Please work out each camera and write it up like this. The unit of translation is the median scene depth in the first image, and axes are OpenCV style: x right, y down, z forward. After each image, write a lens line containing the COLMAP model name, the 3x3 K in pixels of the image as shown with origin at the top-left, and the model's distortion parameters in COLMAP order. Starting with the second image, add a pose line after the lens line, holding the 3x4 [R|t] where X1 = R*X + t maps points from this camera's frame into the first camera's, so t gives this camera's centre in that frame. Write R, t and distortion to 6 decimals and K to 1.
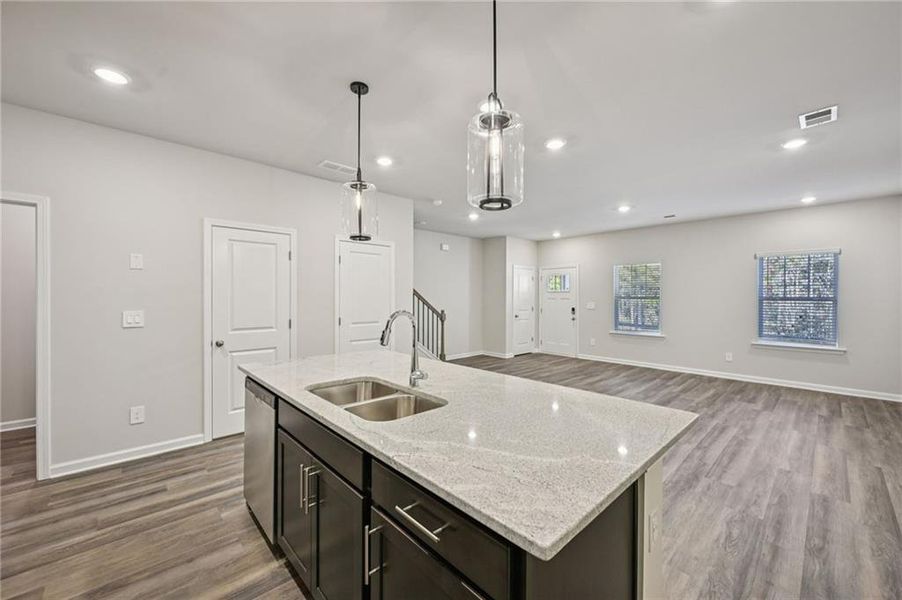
lens RADIAL K [[353.8, 0, 454.0], [0, 353.8, 298.9], [0, 0, 1]] dist [0.000224, 0.000054]
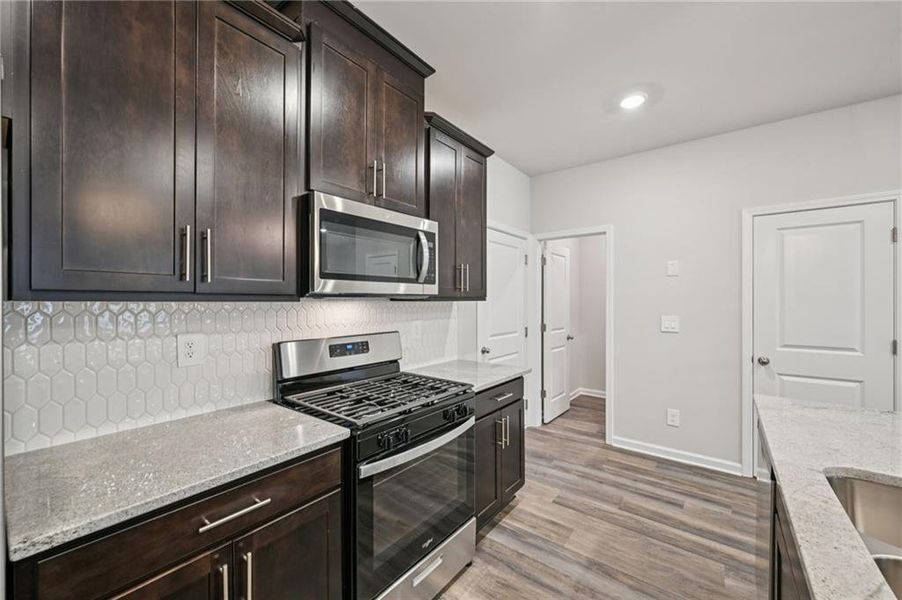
lens RADIAL K [[353.8, 0, 450.6], [0, 353.8, 301.3], [0, 0, 1]] dist [0.000224, 0.000054]
pose [[0.156272, -0.001510, -0.987713, 0.022751], [-0.005002, 0.999985, -0.002321, -0.004492], [0.987701, 0.005303, 0.156262, 0.217404]]
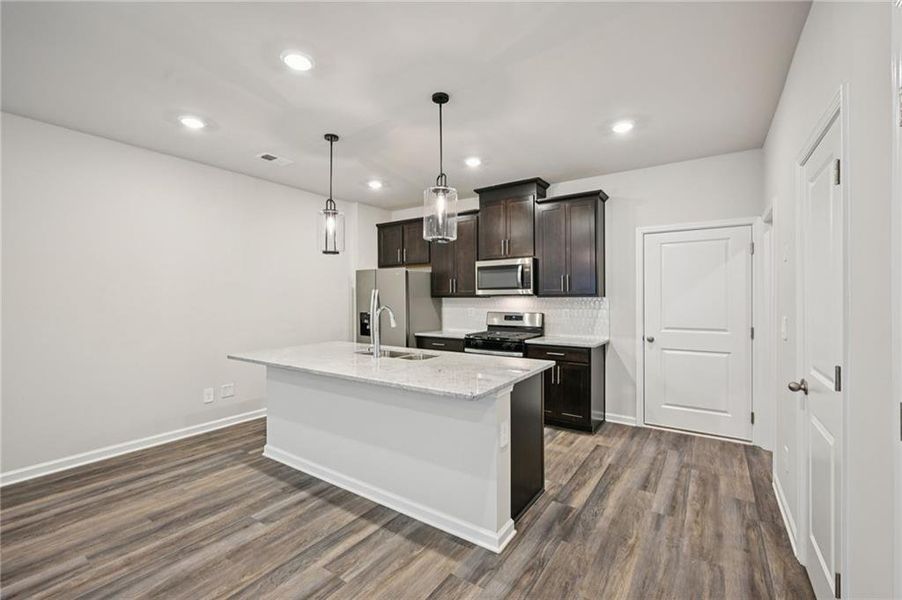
lens RADIAL K [[381.5, 0, 451.0], [0, 381.5, 296.7], [0, 0, 1]] dist [-0.000252, 0.001066]
pose [[-0.977128, -0.002939, -0.212633, -0.047995], [-0.002604, 0.999995, -0.001855, -0.004907], [0.212637, -0.001259, -0.977130, 1.783545]]
